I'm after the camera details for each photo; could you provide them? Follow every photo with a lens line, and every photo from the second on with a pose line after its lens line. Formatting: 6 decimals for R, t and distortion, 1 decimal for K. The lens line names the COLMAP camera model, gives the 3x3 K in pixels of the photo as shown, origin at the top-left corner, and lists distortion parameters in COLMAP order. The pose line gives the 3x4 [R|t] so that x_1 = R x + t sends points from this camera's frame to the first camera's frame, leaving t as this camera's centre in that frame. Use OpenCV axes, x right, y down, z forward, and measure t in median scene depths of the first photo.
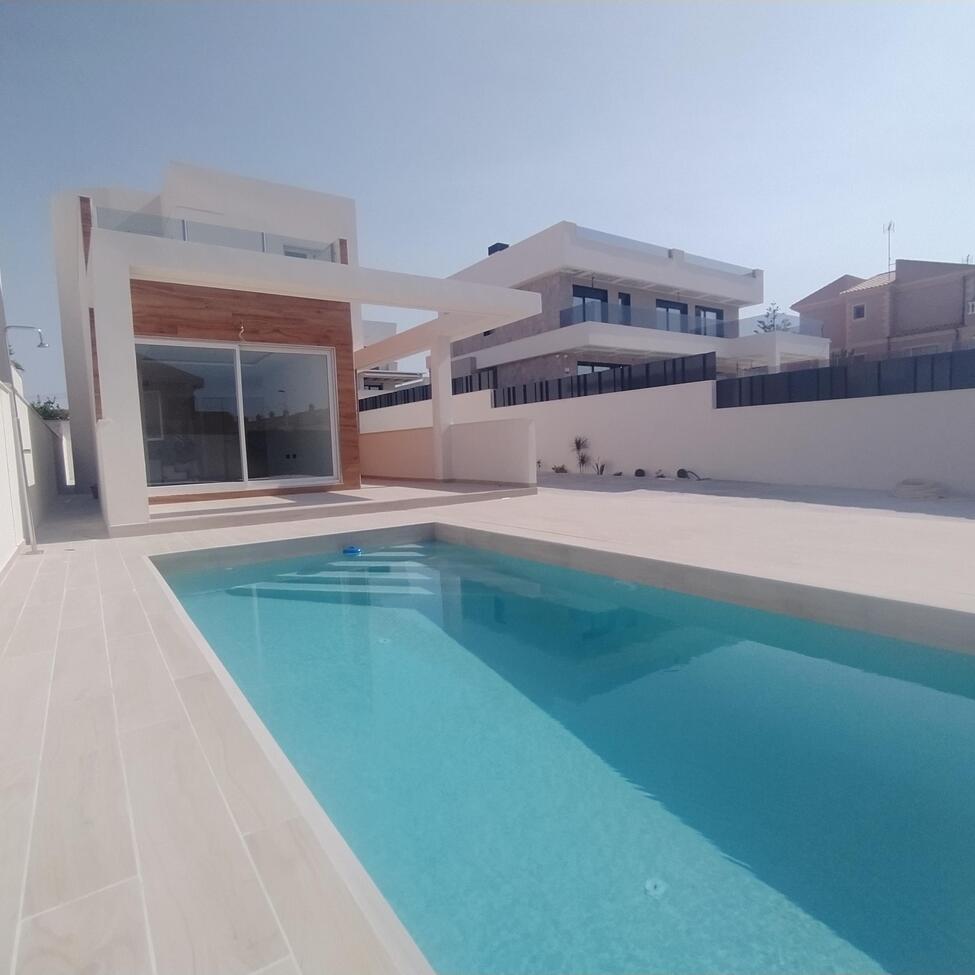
lens RADIAL K [[603.5, 0, 496.9], [0, 603.5, 492.8], [0, 0, 1]] dist [-0.032550, 0.016637]
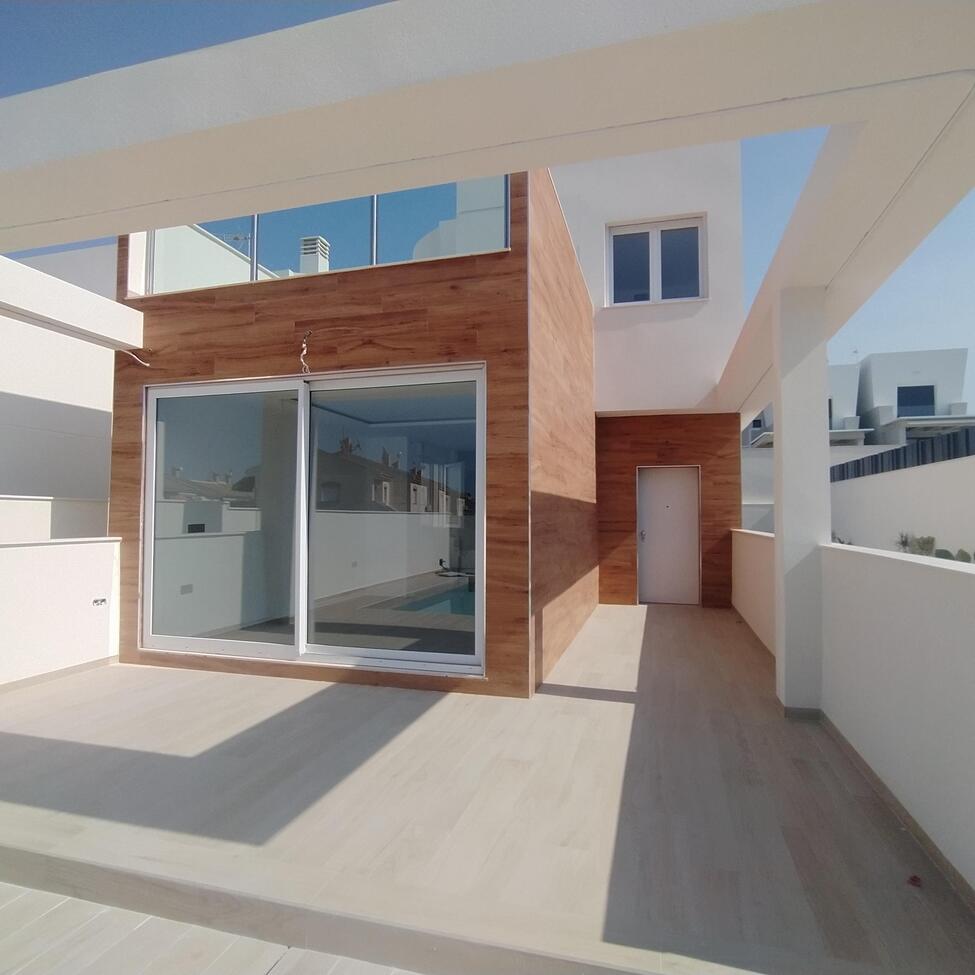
lens RADIAL K [[603.5, 0, 496.9], [0, 603.5, 492.8], [0, 0, 1]] dist [-0.032550, 0.016637]
pose [[0.641806, 0.006268, -0.766841, 0.074711], [-0.082539, 0.994722, -0.060951, -0.130734], [0.762412, 0.102412, 0.638936, 0.796420]]
